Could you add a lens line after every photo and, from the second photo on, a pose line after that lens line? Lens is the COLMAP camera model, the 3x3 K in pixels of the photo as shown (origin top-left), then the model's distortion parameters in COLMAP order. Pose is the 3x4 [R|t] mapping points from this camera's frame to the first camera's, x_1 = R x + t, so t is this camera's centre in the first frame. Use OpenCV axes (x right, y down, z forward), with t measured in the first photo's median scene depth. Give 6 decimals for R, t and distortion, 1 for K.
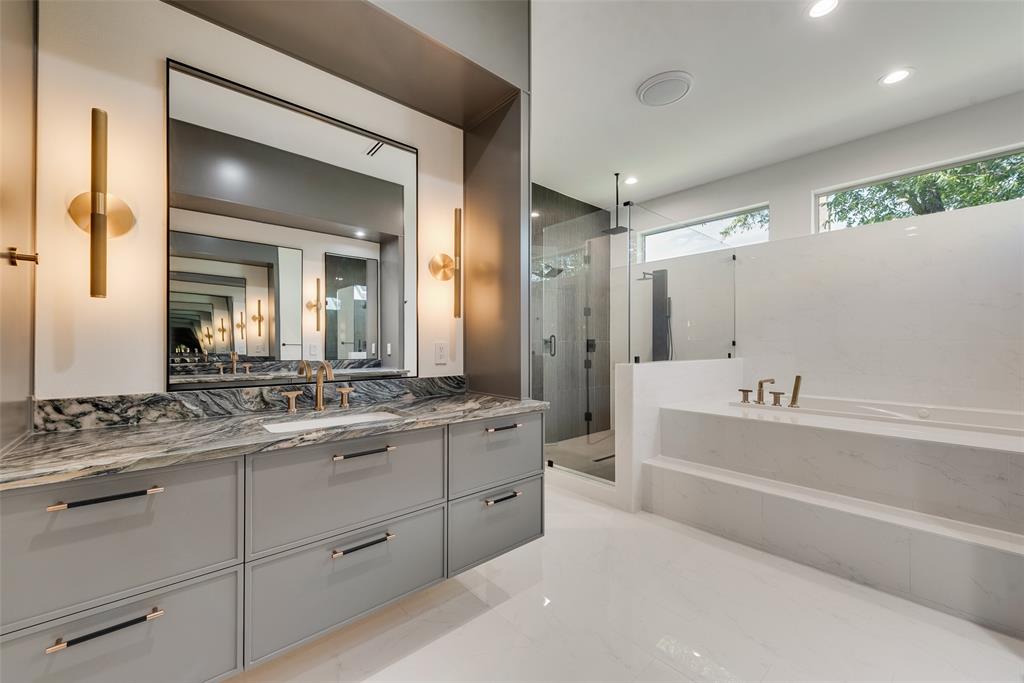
lens RADIAL K [[402.3, 0, 506.7], [0, 402.3, 342.4], [0, 0, 1]] dist [0.001076, -0.000072]
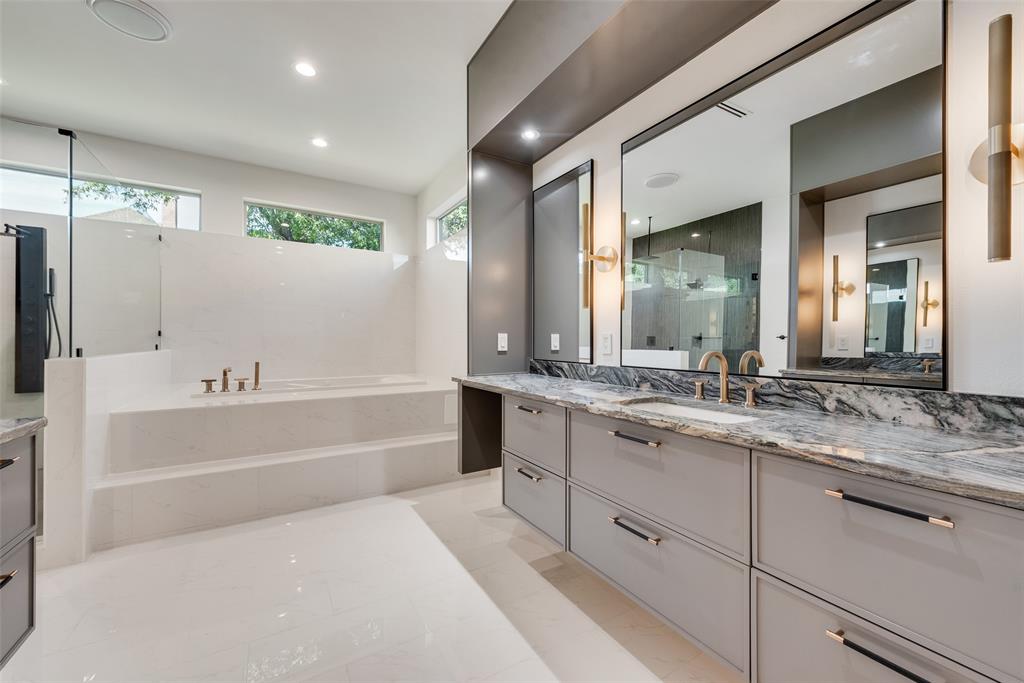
lens RADIAL K [[402.3, 0, 507.5], [0, 402.3, 341.2], [0, 0, 1]] dist [0.001076, -0.000072]
pose [[0.164539, -0.002870, 0.986366, -0.270442], [-0.010287, 0.999936, 0.004625, 0.010487], [-0.986317, -0.010908, 0.164499, 0.113755]]
